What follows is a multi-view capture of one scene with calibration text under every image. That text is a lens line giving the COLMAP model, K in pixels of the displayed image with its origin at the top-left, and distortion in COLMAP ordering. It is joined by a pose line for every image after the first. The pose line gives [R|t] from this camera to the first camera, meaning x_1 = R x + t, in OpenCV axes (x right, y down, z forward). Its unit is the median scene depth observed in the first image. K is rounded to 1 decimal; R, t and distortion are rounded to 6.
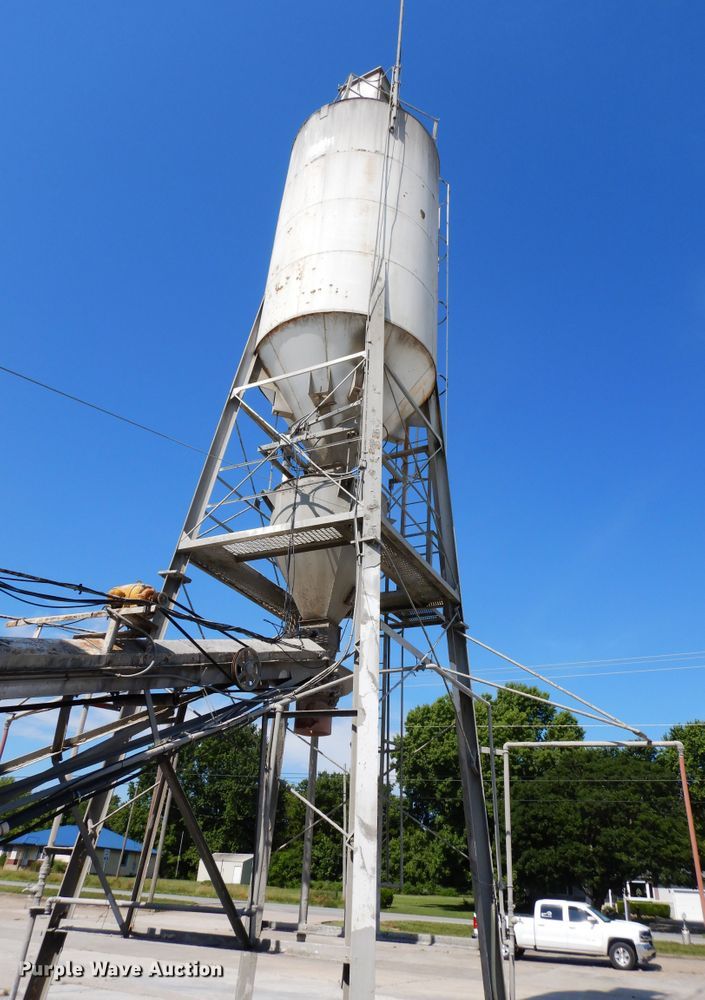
lens RADIAL K [[708.8, 0, 375.3], [0, 708.8, 500.1], [0, 0, 1]] dist [-0.004019, -0.000602]
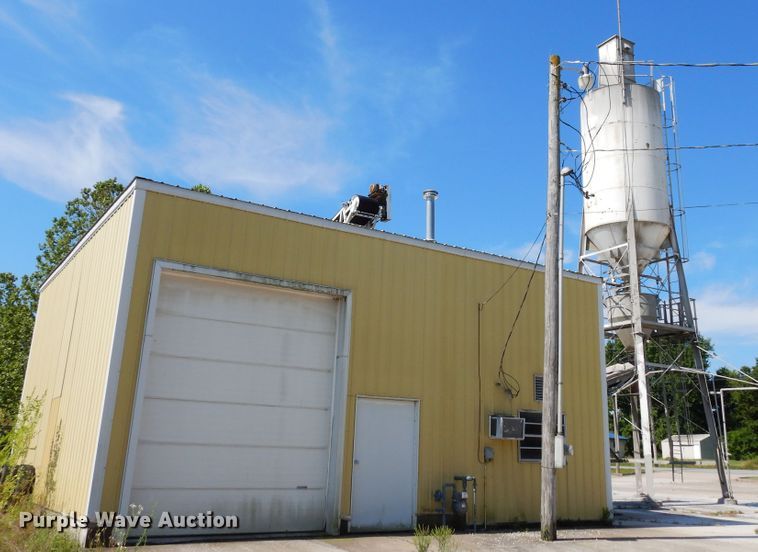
lens RADIAL K [[749.2, 0, 446.5], [0, 749.2, 216.0], [0, 0, 1]] dist [0.005145, 0.005331]
pose [[0.874528, -0.188842, -0.446698, 0.578266], [0.264100, 0.957963, 0.112065, -0.712813], [0.406758, -0.215977, 0.887638, -1.440221]]
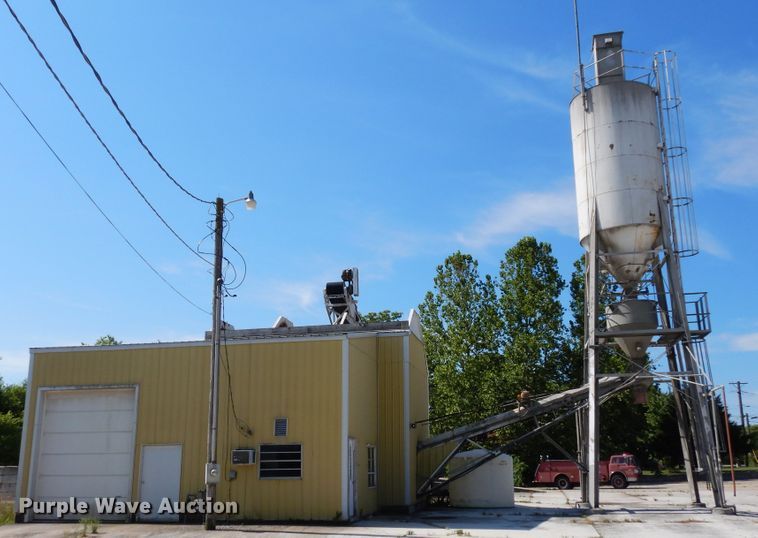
lens RADIAL K [[711.1, 0, 382.3], [0, 711.1, 300.7], [0, 0, 1]] dist [0.007262, -0.009684]
pose [[0.243385, -0.278639, -0.929045, 1.918611], [0.495932, 0.858922, -0.127687, -0.115572], [0.833556, -0.429666, 0.347234, -0.474555]]
